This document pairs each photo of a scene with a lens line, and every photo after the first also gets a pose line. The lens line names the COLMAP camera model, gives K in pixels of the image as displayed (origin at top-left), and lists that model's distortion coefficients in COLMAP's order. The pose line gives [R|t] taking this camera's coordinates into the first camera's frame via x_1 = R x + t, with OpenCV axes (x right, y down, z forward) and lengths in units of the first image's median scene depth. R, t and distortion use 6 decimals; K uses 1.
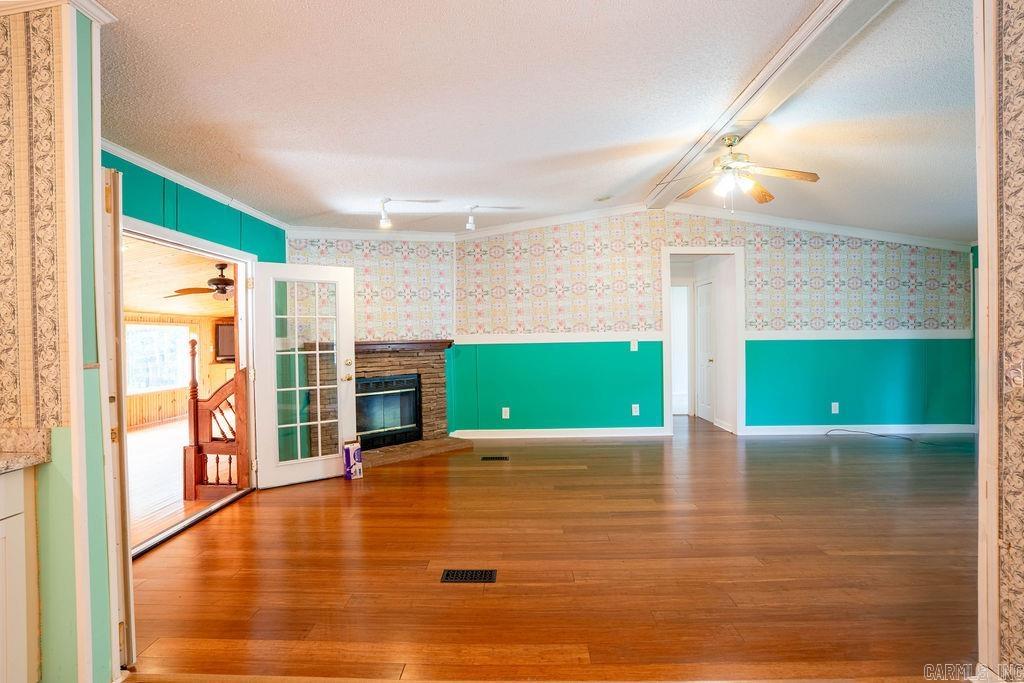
lens RADIAL K [[479.6, 0, 500.9], [0, 479.6, 337.8], [0, 0, 1]] dist [-0.073934, 0.027131]
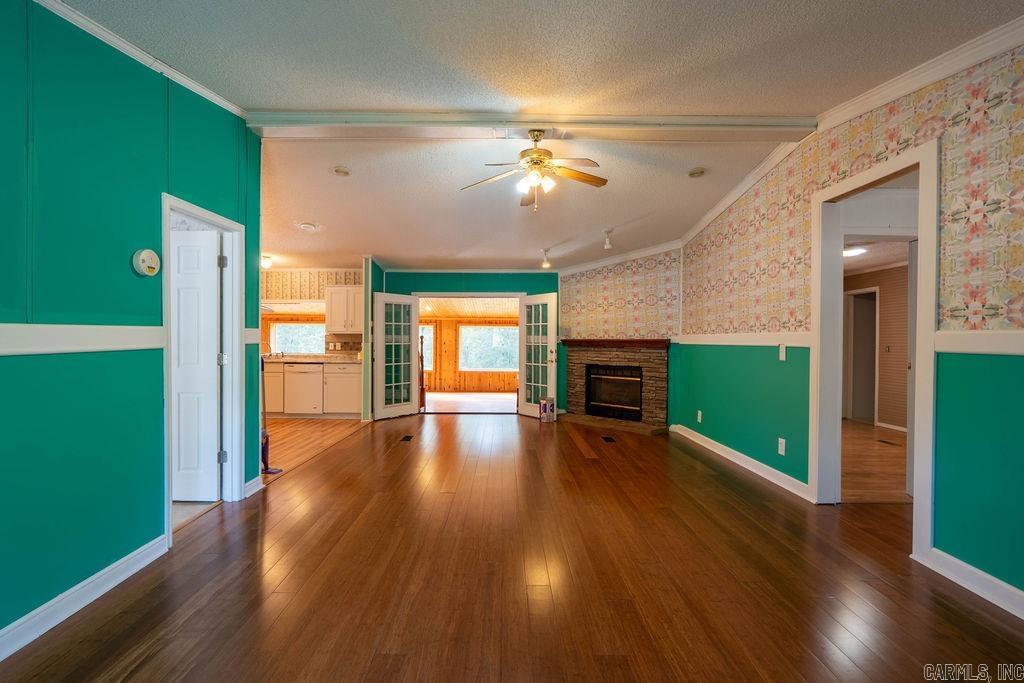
lens RADIAL K [[458.0, 0, 503.4], [0, 458.0, 339.3], [0, 0, 1]] dist [-0.011329, 0.005509]
pose [[0.039919, 0.016098, -0.999073, 0.941829], [-0.006937, 0.999851, 0.015833, -0.010200], [0.999179, 0.006298, 0.040024, 0.588376]]
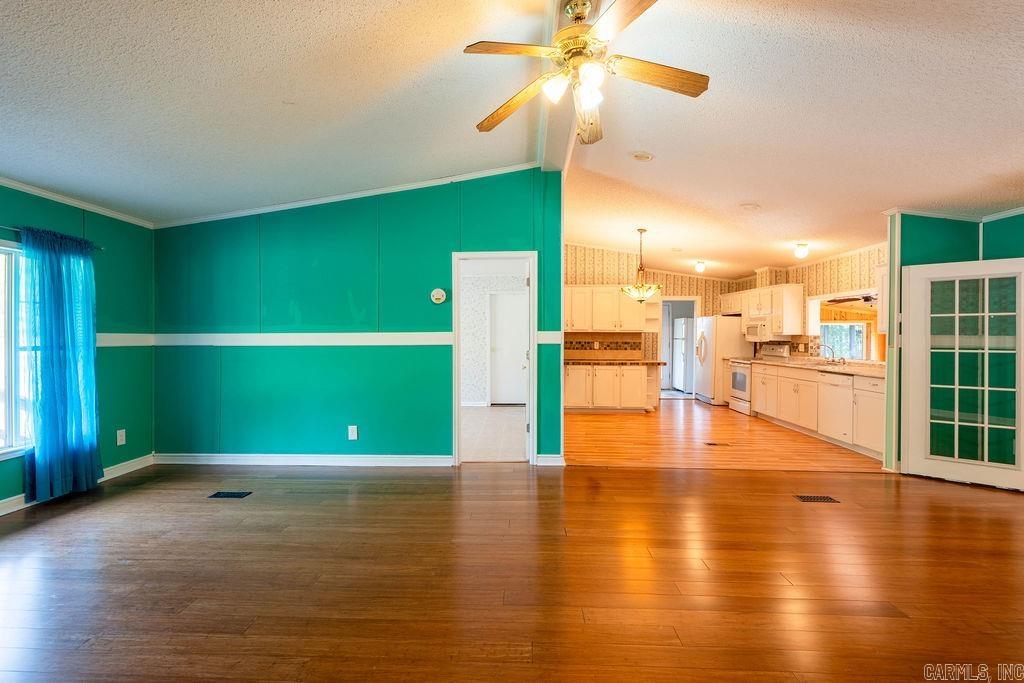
lens RADIAL K [[458.0, 0, 503.4], [0, 458.0, 339.3], [0, 0, 1]] dist [-0.011329, 0.005509]
pose [[-0.999949, 0.009863, 0.002147, 0.386202], [0.009881, 0.999915, 0.008504, -0.007017], [-0.002063, 0.008525, -0.999962, 1.036183]]
